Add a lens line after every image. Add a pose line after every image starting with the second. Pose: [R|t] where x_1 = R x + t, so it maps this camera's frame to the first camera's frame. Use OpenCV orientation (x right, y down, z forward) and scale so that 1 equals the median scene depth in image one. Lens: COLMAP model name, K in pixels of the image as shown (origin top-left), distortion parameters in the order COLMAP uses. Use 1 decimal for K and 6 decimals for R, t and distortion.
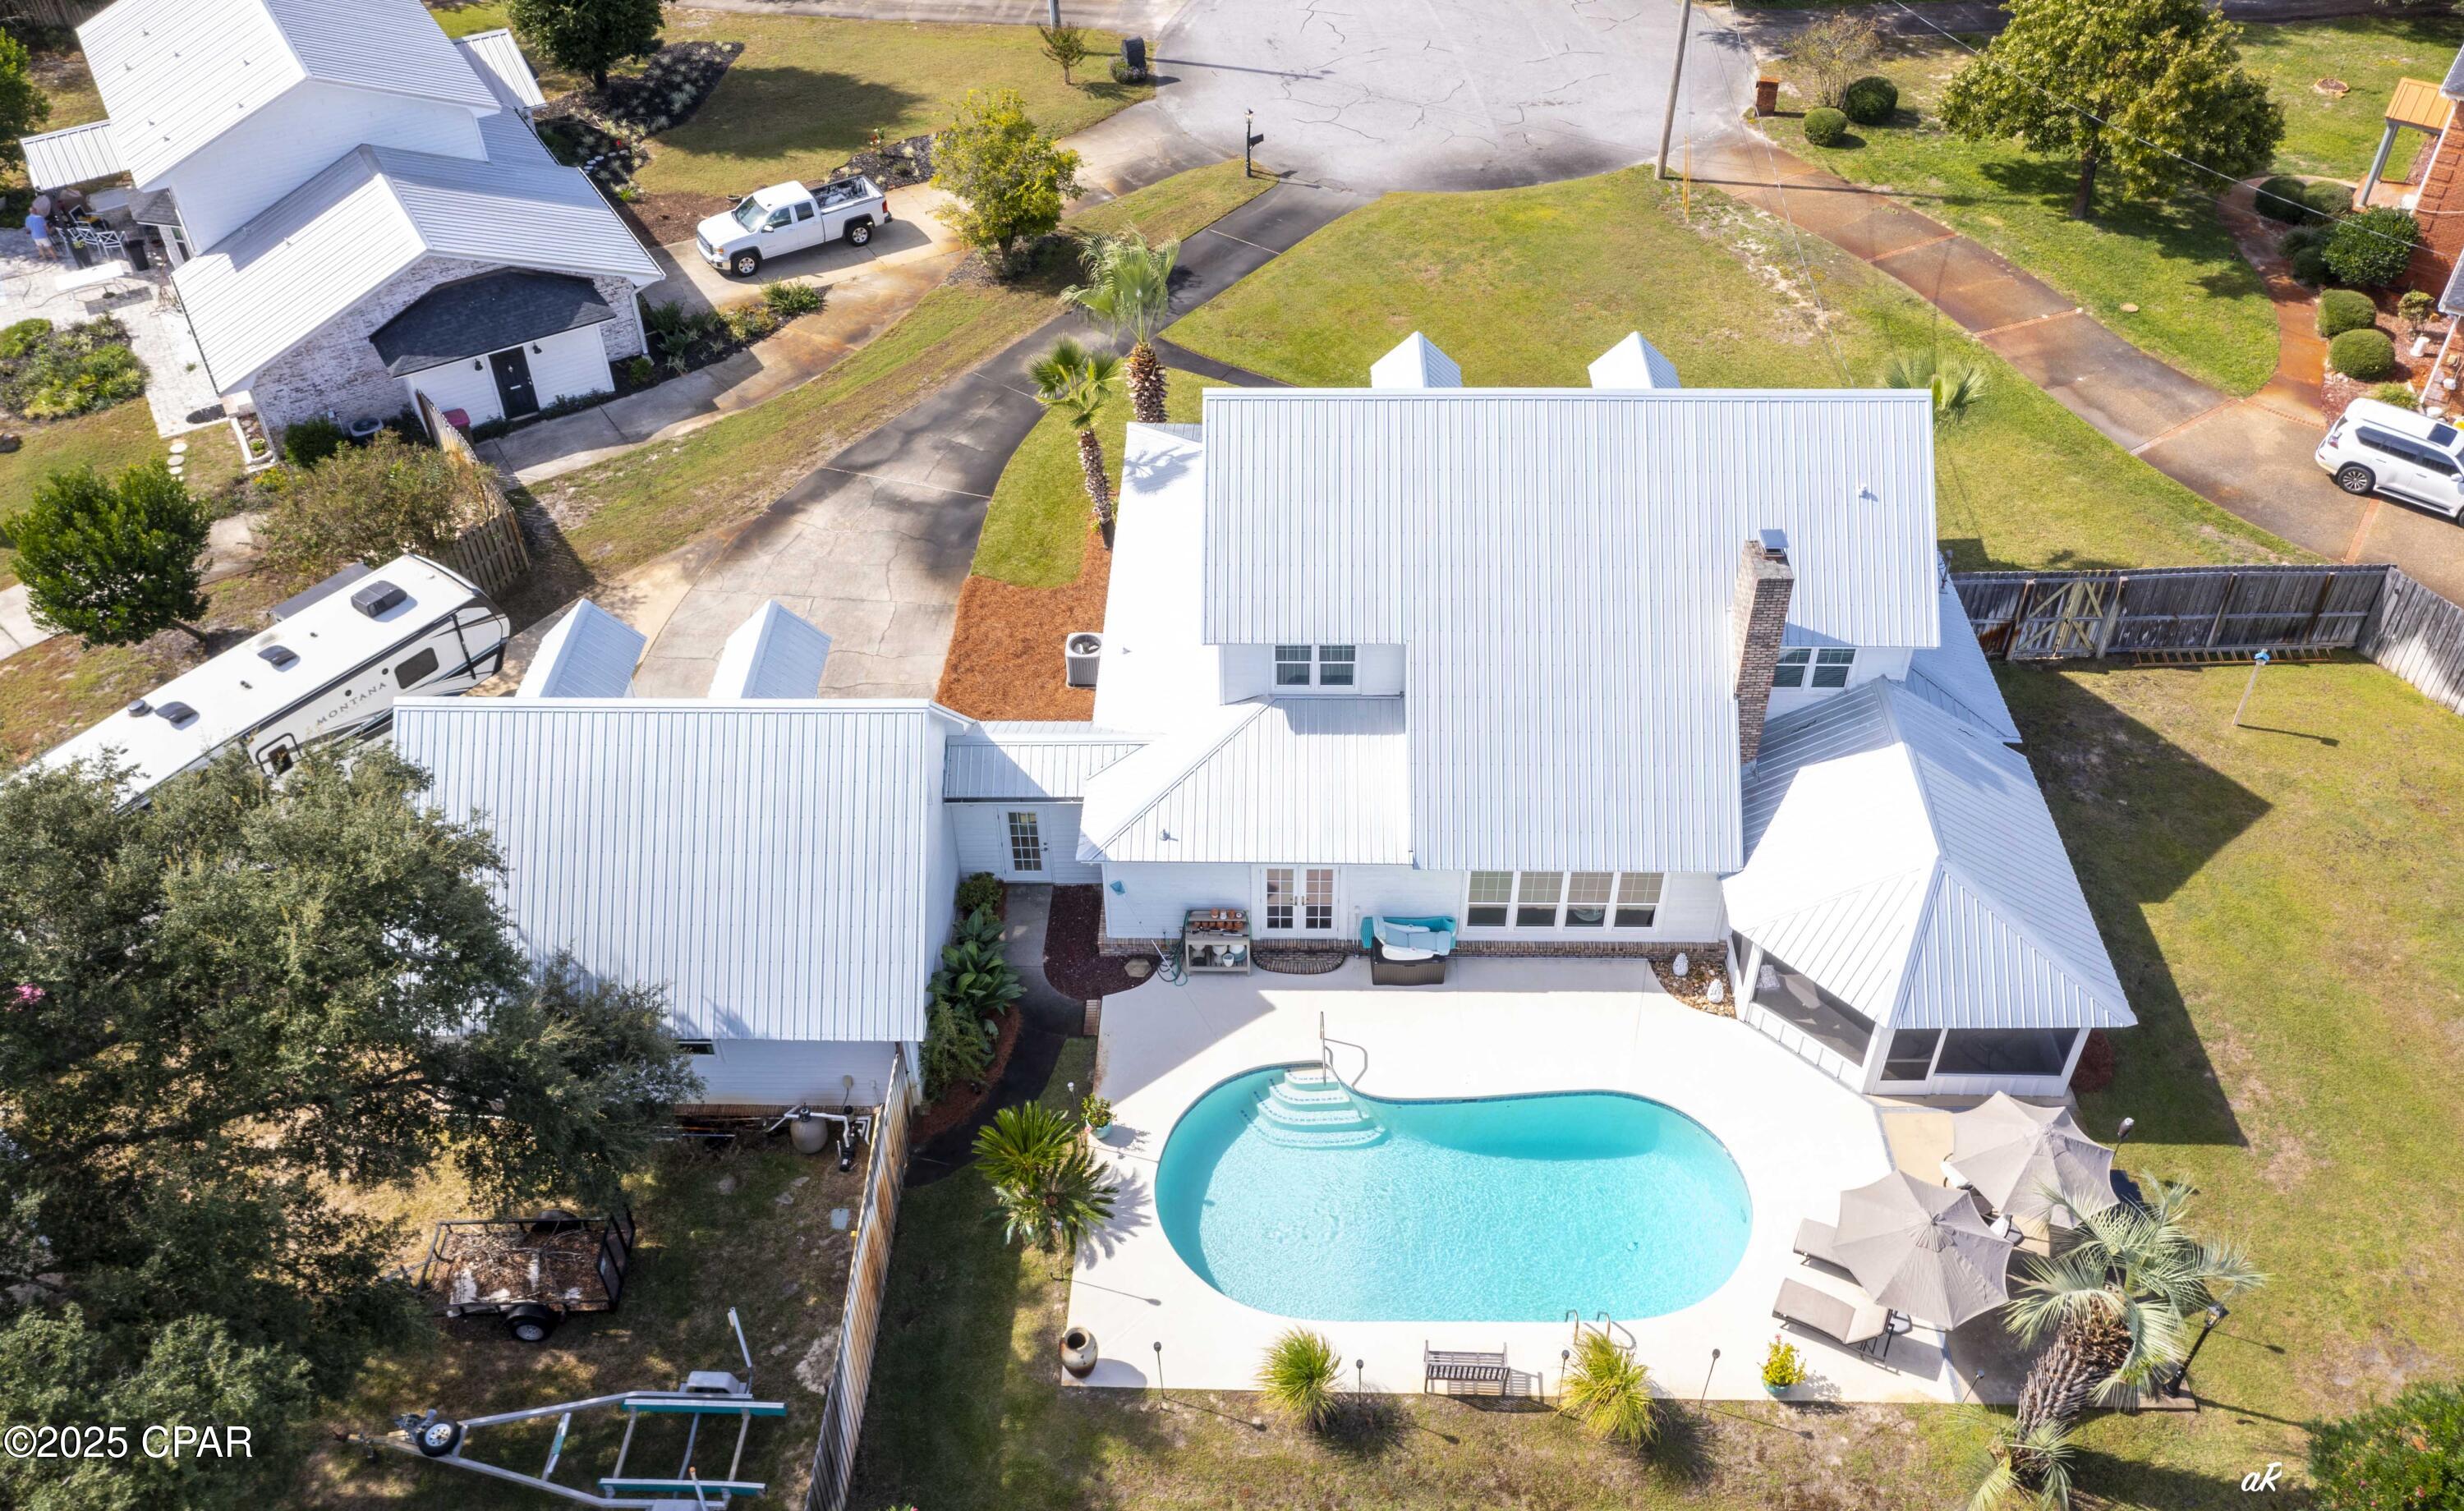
lens RADIAL K [[2000.6, 0, 1233.7], [0, 2000.6, 651.7], [0, 0, 1]] dist [0.006704, 0.008137]
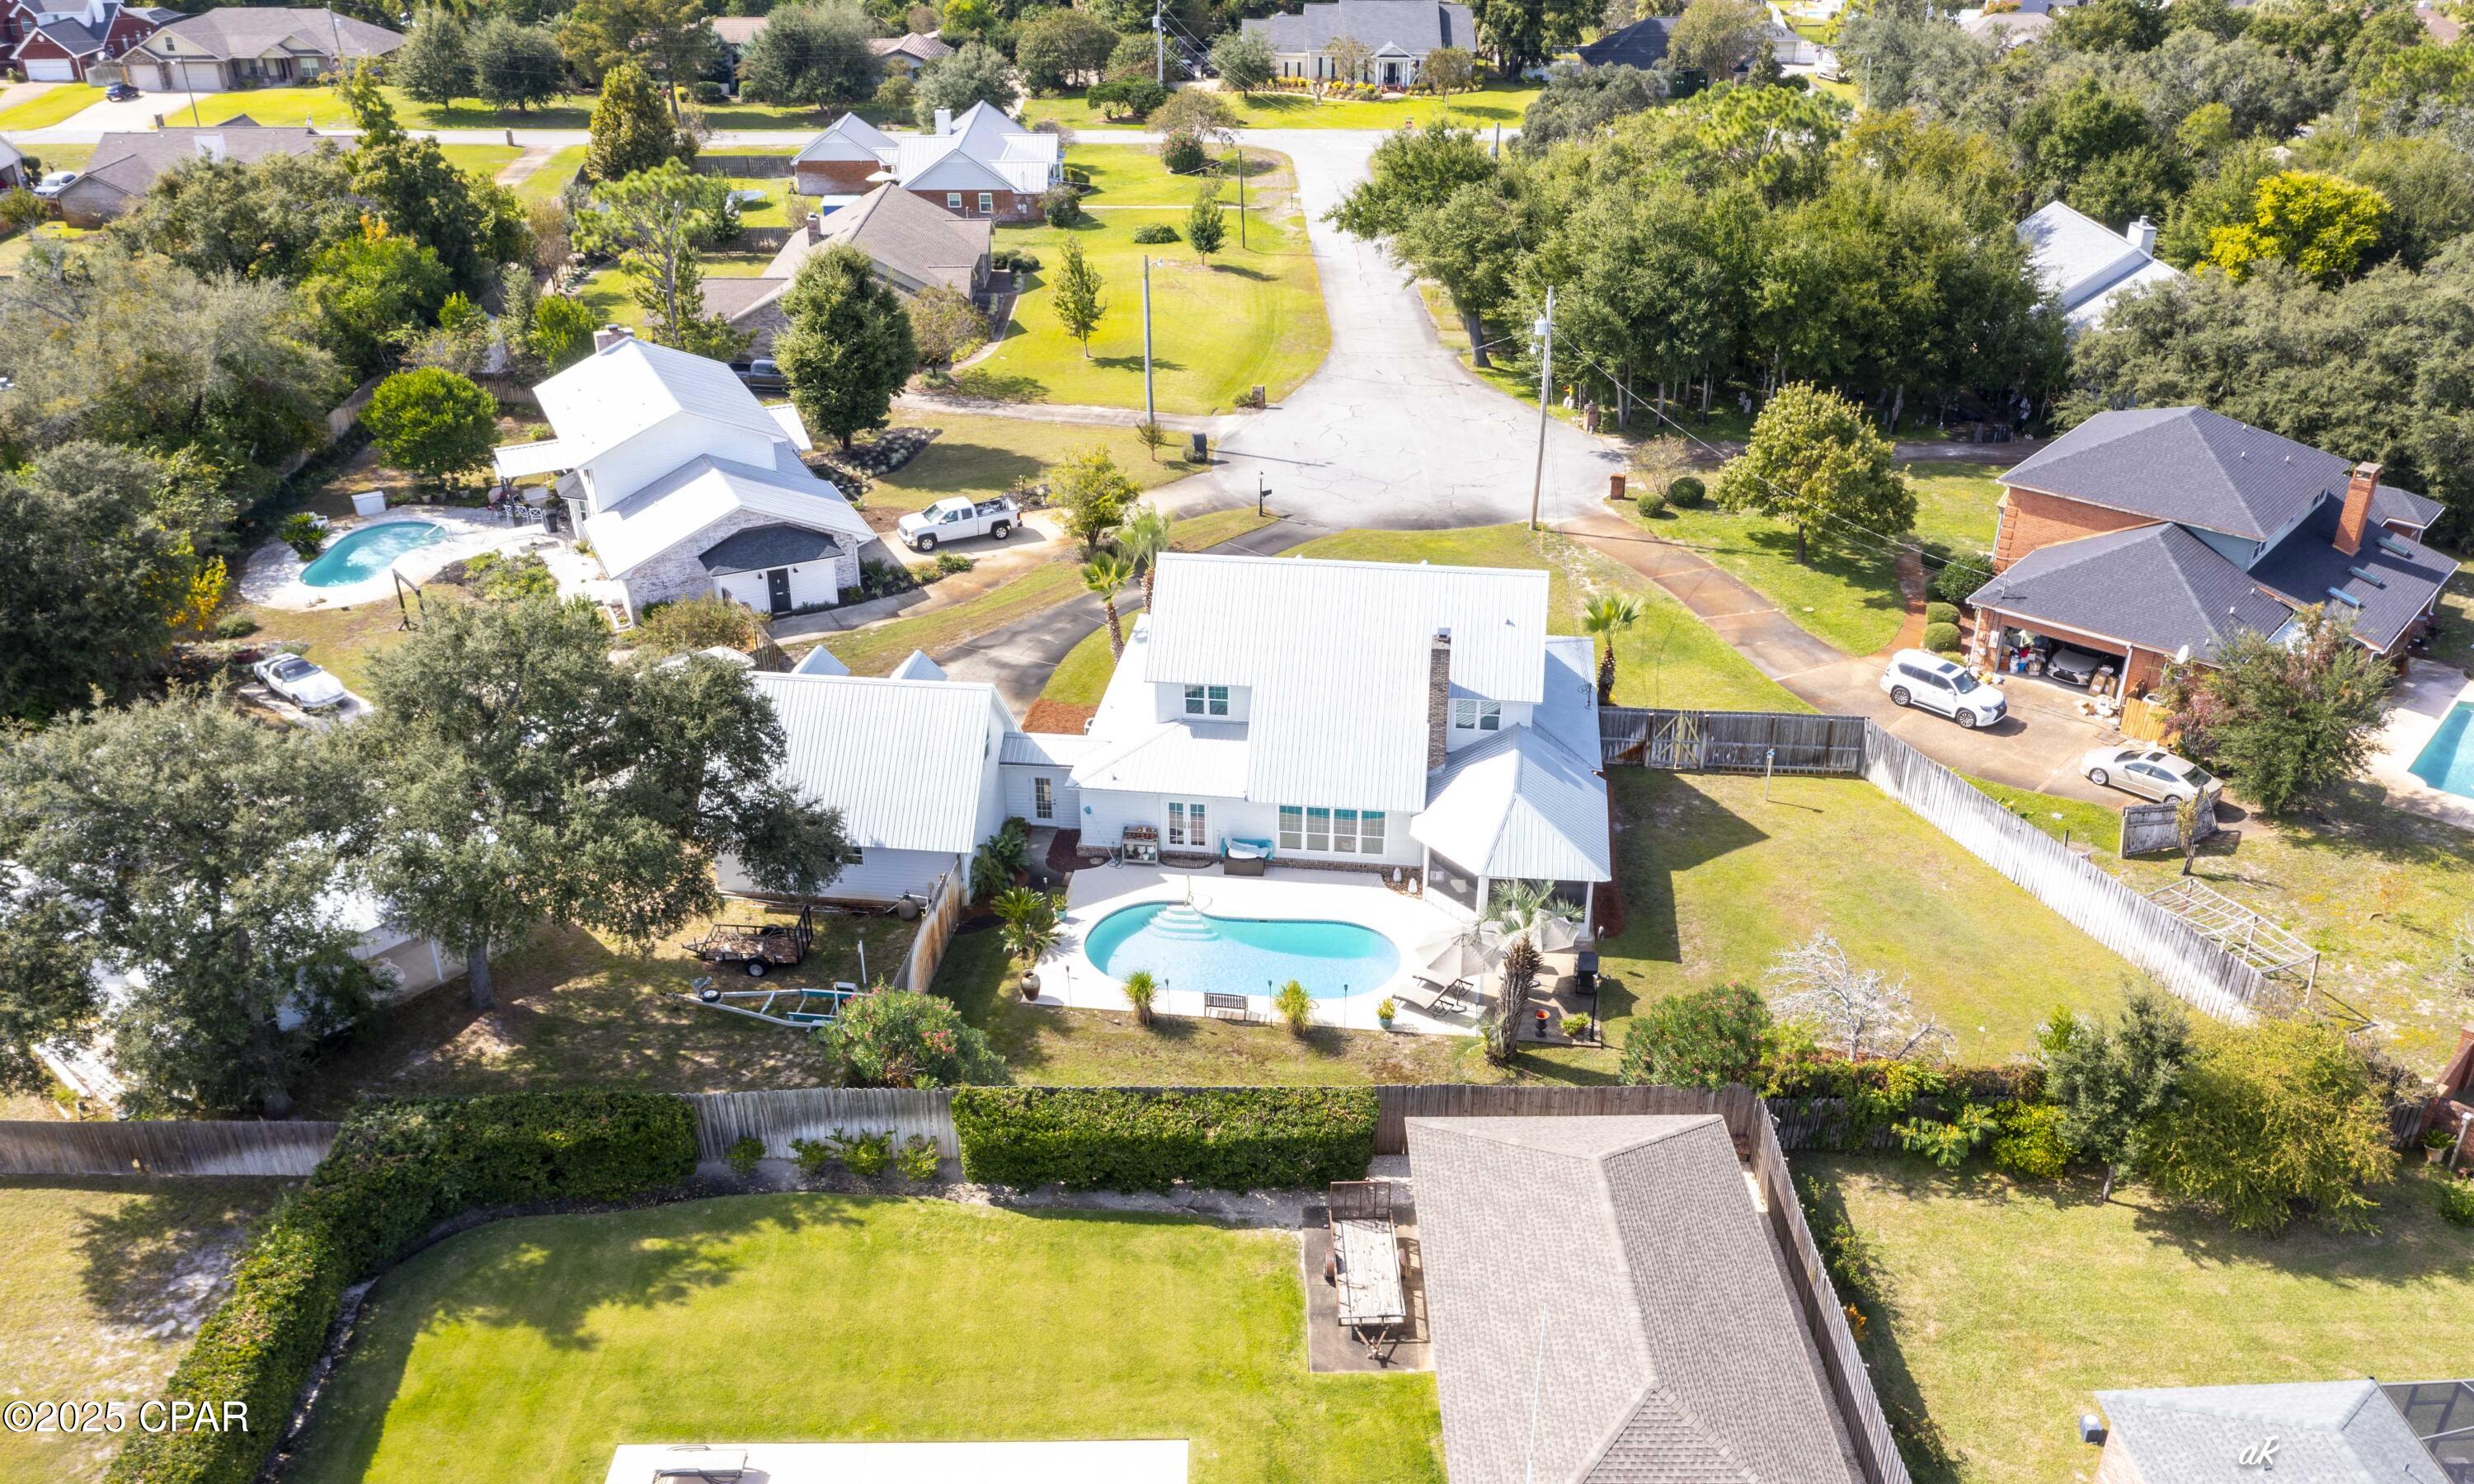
lens RADIAL K [[2010.8, 0, 1253.3], [0, 2010.8, 790.0], [0, 0, 1]] dist [-0.018142, 0.046256]
pose [[0.995122, 0.059488, -0.078699, 0.165320], [-0.072808, 0.981154, -0.178987, 0.292868], [0.066568, 0.183844, 0.980699, -0.555577]]
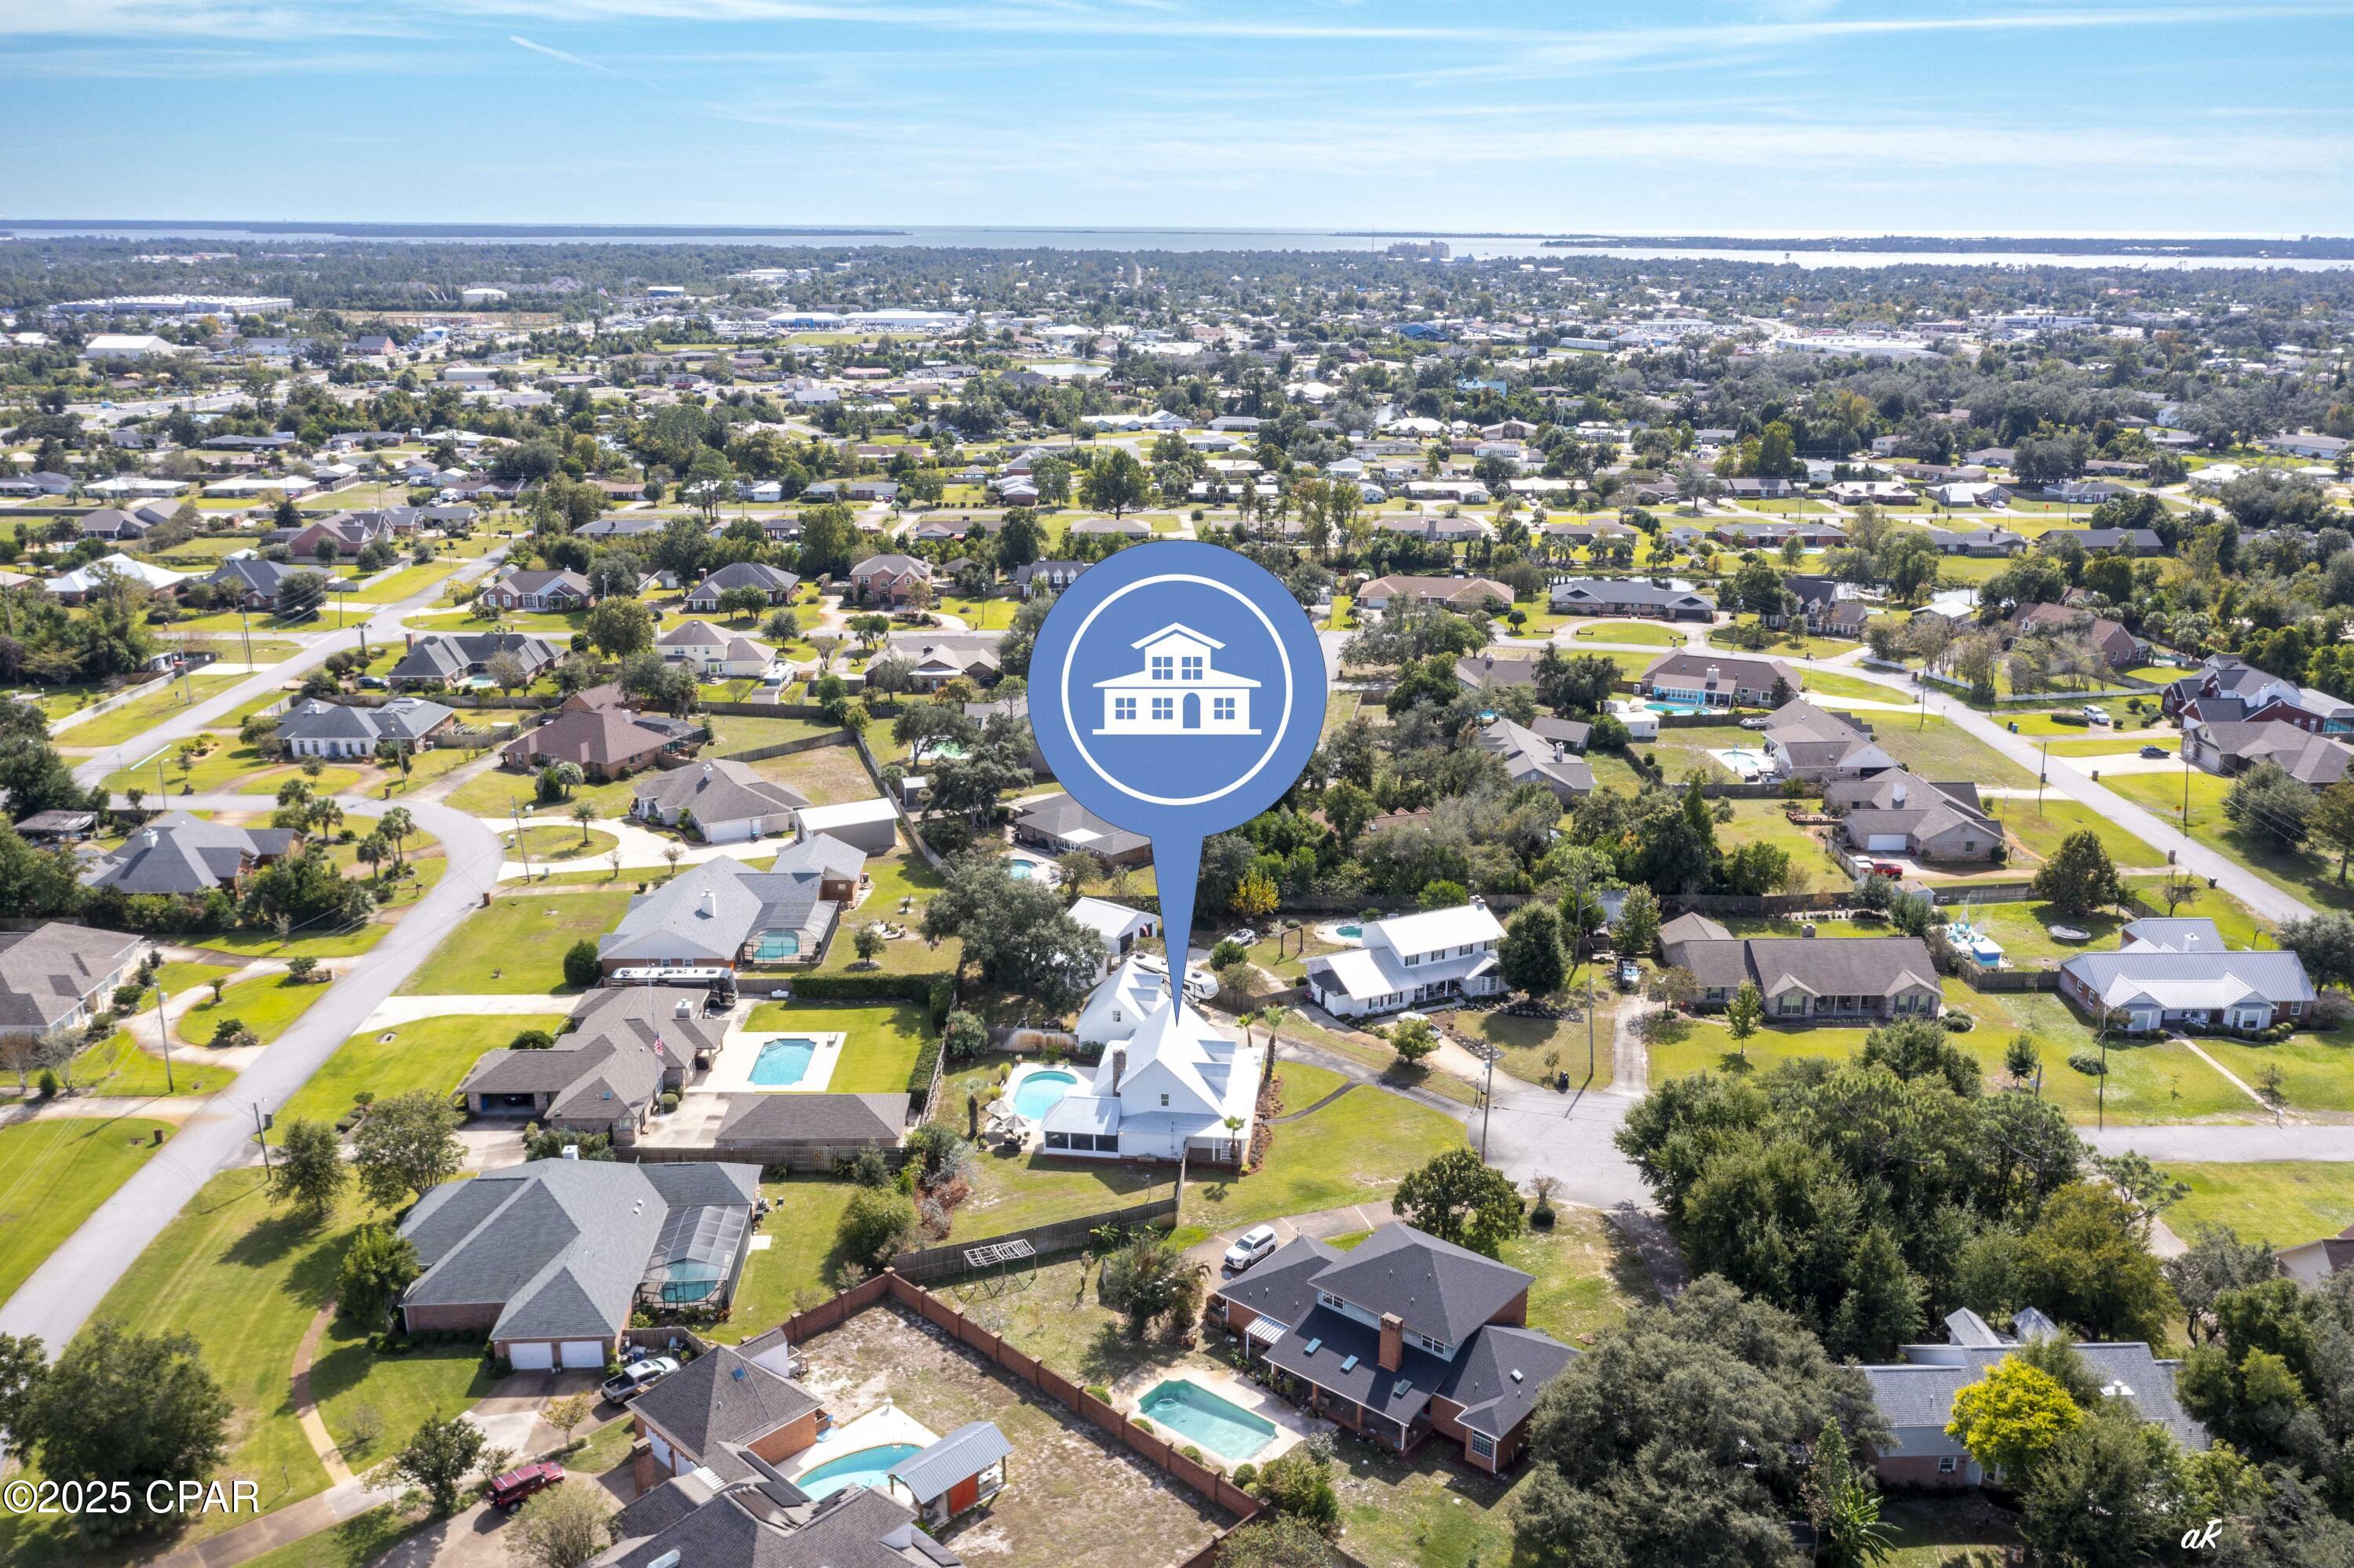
lens RADIAL K [[1839.7, 0, 1177.0], [0, 1839.7, 784.0], [0, 0, 1]] dist [-0.017092, 0.047741]
pose [[-0.087631, 0.303694, -0.948731, 2.927031], [-0.625433, 0.724510, 0.289689, -1.294689], [0.775342, 0.618753, 0.126451, 0.081243]]
